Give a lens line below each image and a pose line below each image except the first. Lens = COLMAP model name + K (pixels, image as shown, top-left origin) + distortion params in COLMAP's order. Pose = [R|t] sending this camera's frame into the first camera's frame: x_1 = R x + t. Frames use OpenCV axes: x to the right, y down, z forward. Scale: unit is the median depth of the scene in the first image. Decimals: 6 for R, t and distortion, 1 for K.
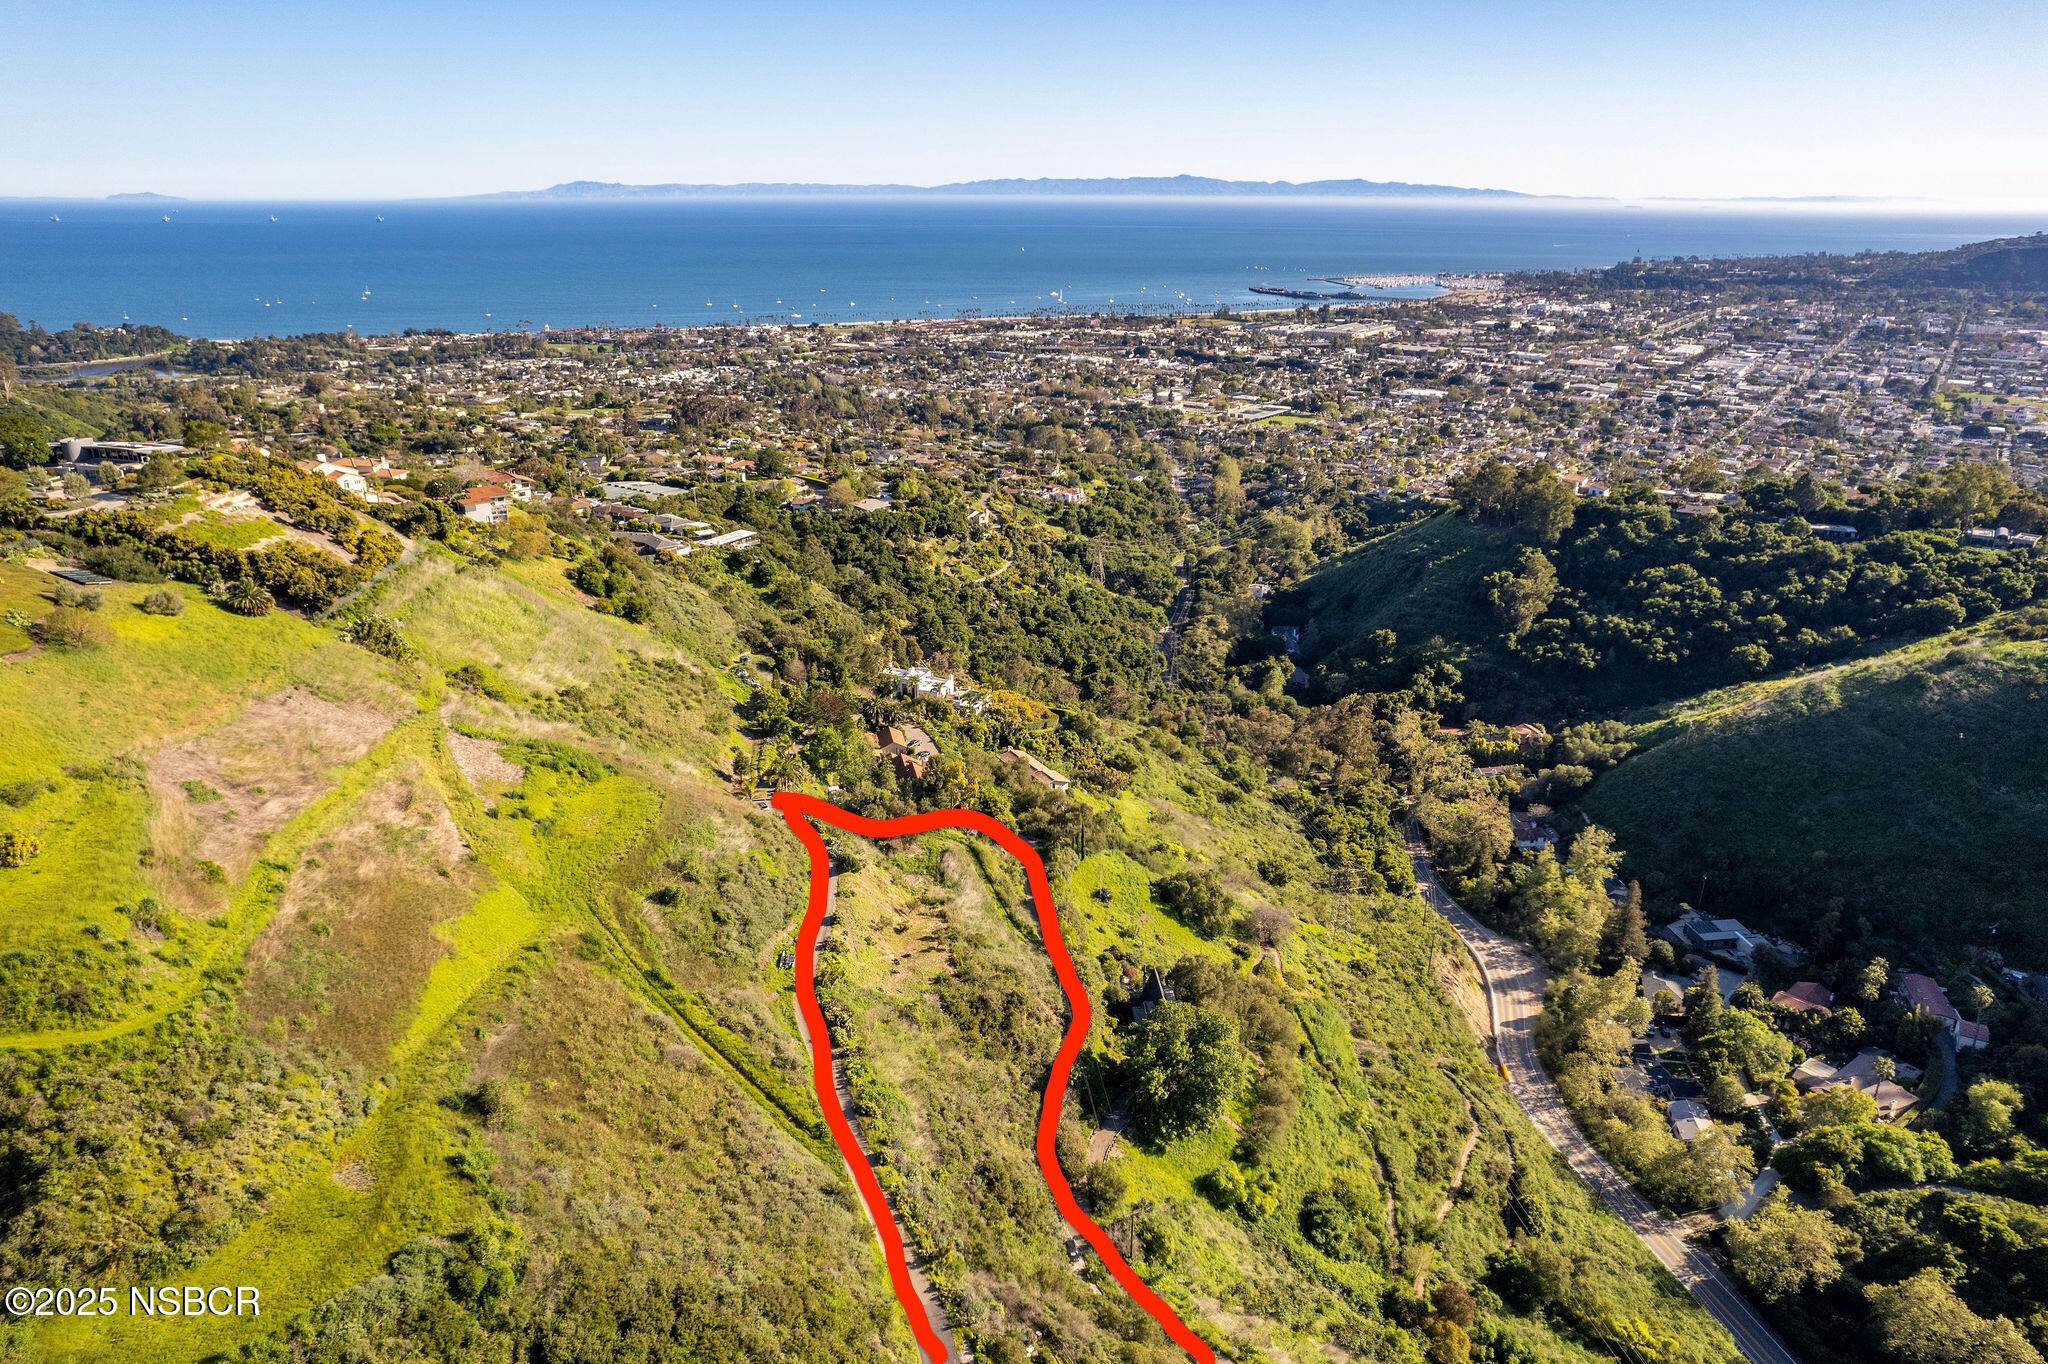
lens RADIAL K [[1326.9, 0, 1028.7], [0, 1326.9, 694.0], [0, 0, 1]] dist [-0.079989, 0.066392]
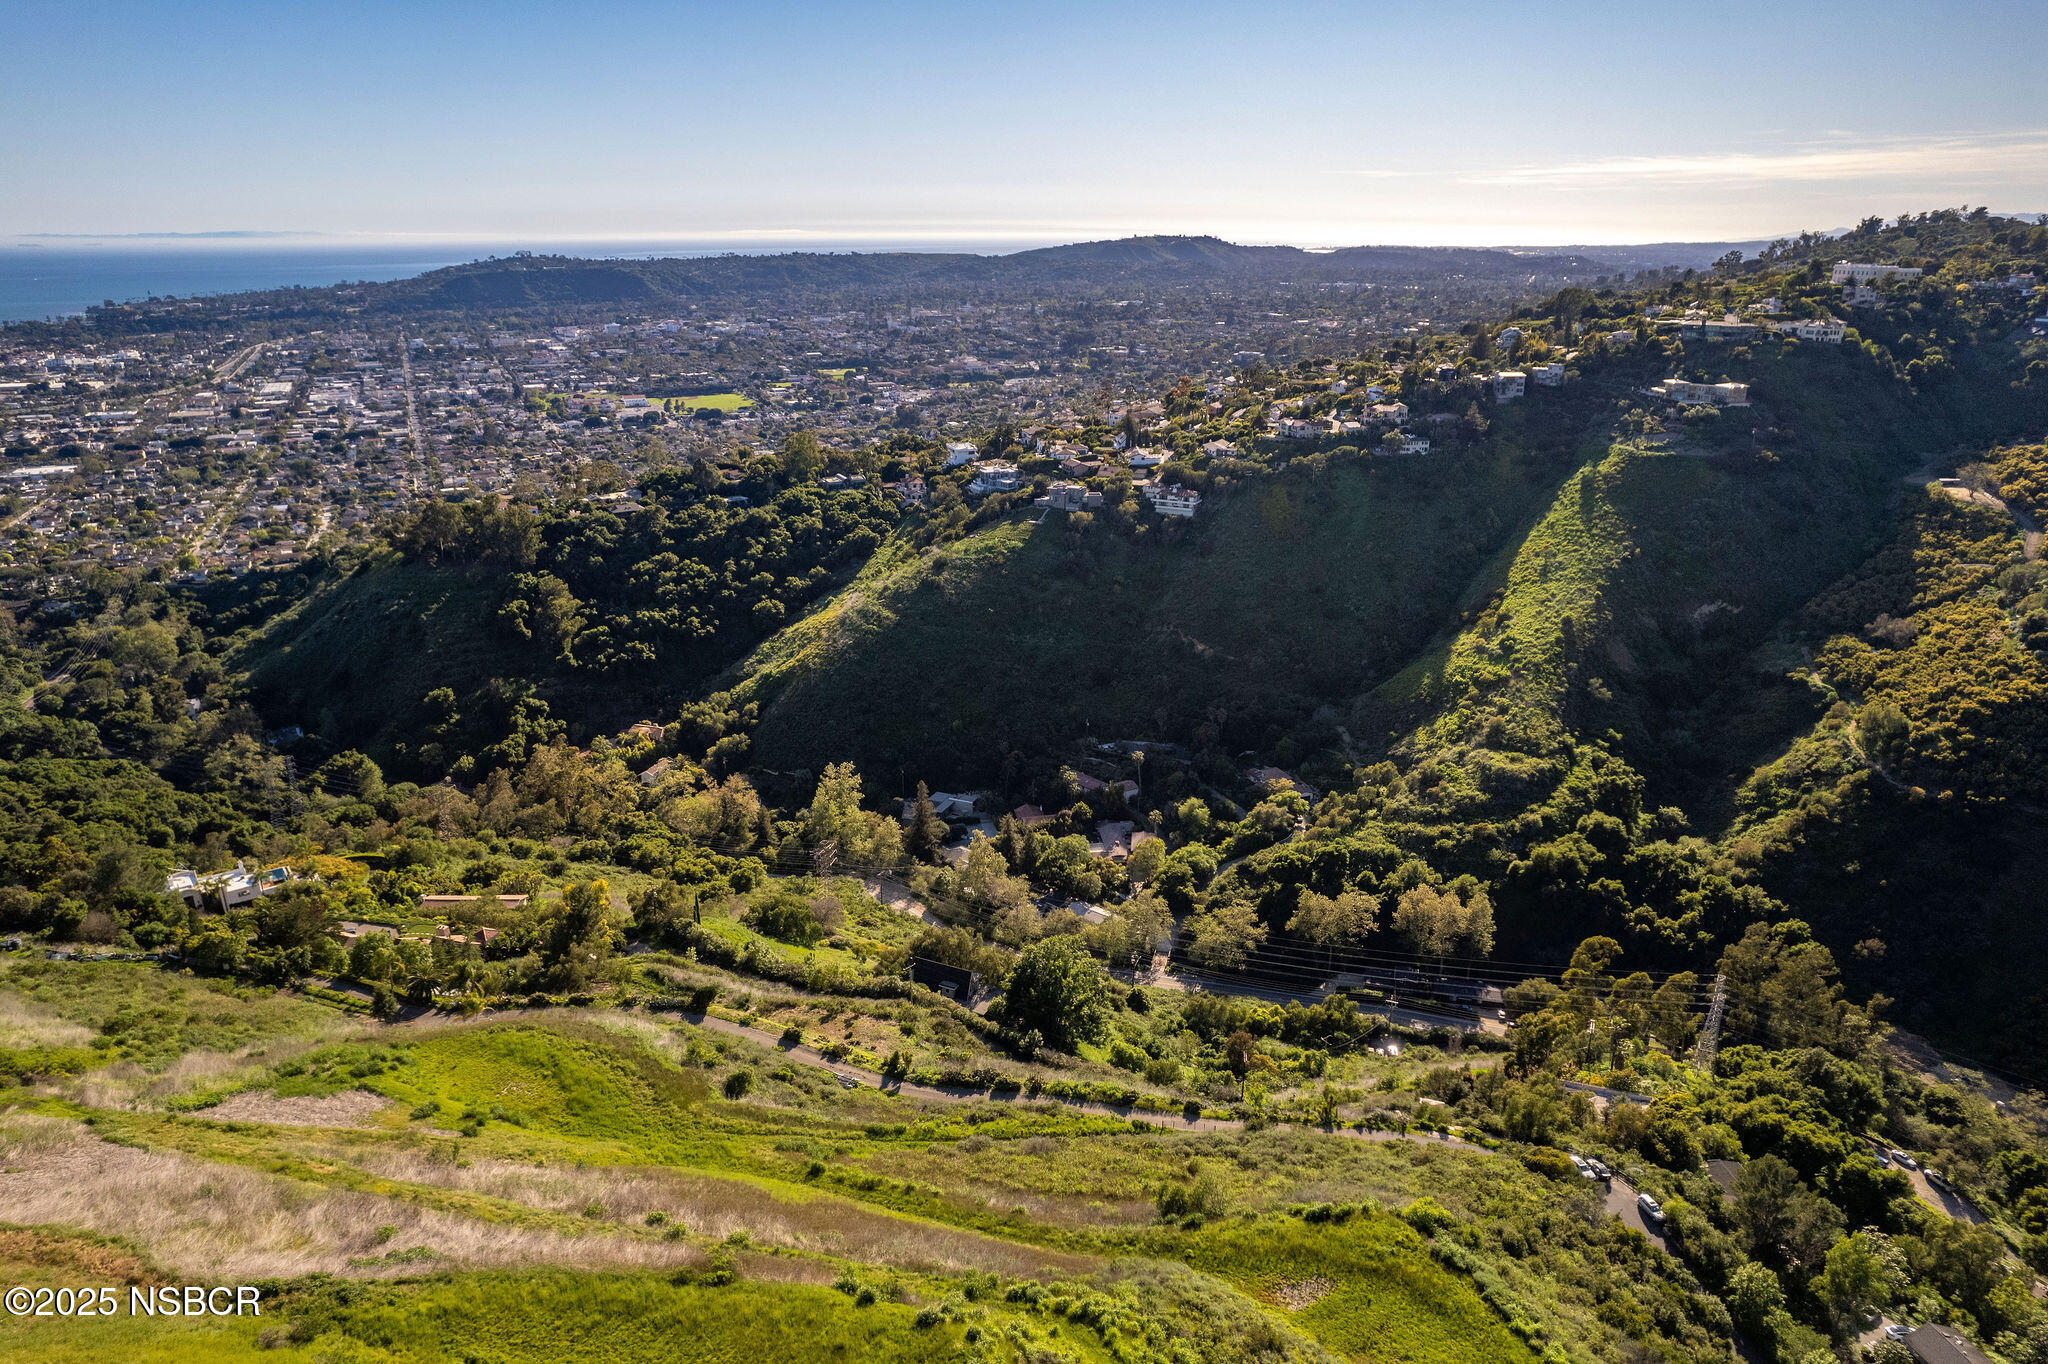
lens RADIAL K [[1316.7, 0, 1027.2], [0, 1316.7, 679.9], [0, 0, 1]] dist [-0.079579, 0.071995]
pose [[0.504616, -0.284783, 0.815022, -0.554008], [0.310607, 0.940703, 0.136388, -0.100420], [-0.805535, 0.184329, 0.563149, 0.246917]]
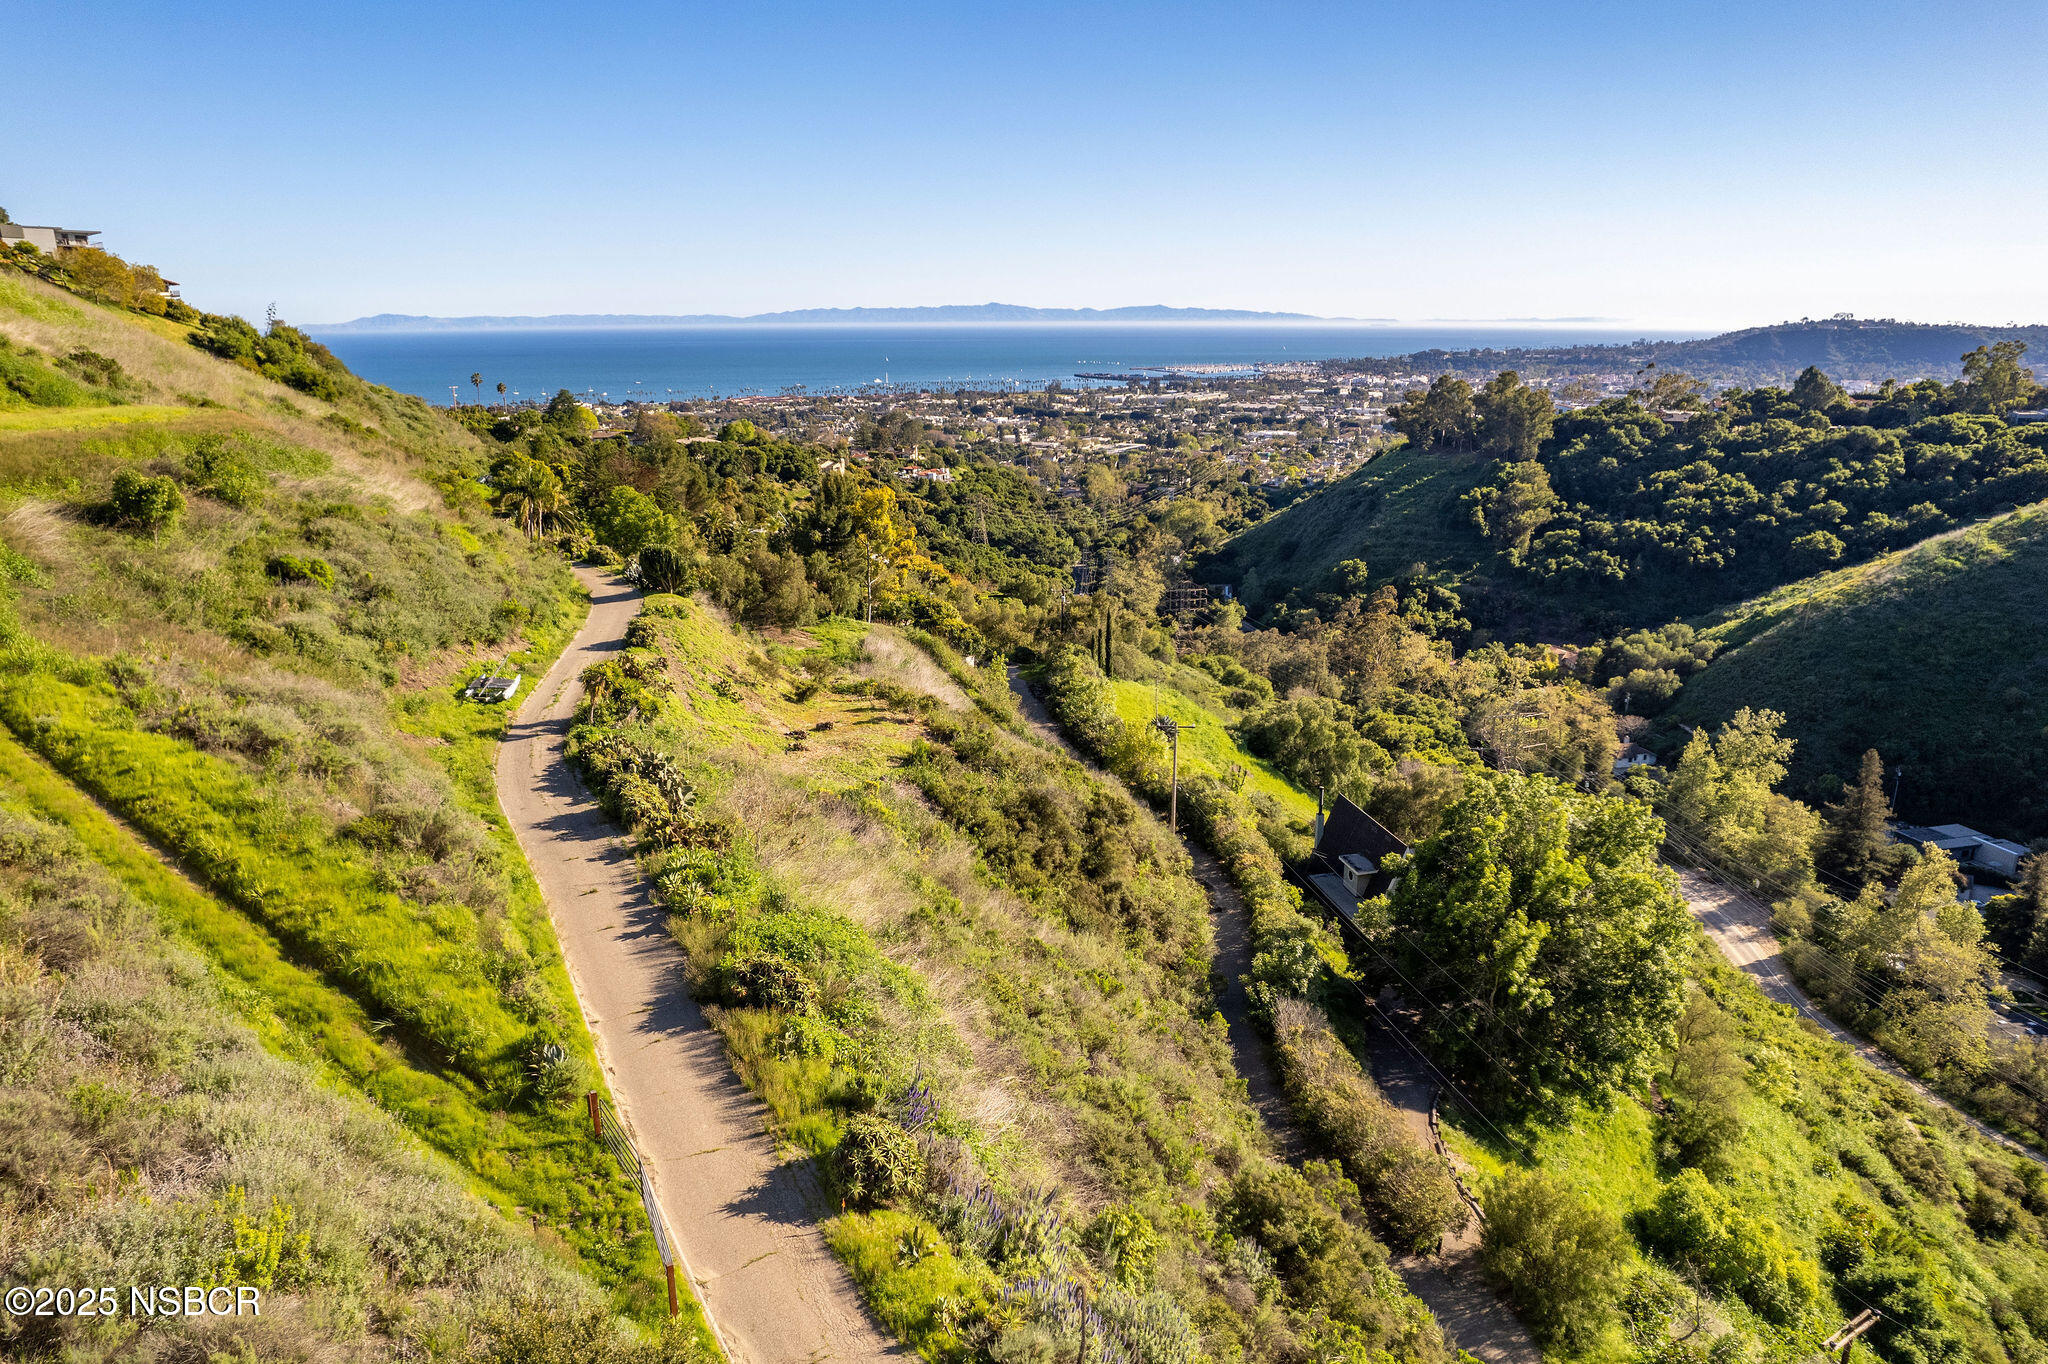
lens RADIAL K [[1329.6, 0, 1024.1], [0, 1329.6, 692.7], [0, 0, 1]] dist [-0.080100, 0.063162]
pose [[0.991516, -0.043875, 0.122360, -0.061517], [0.054084, 0.995213, -0.081406, 0.171685], [-0.118202, 0.087333, 0.989142, 0.458256]]
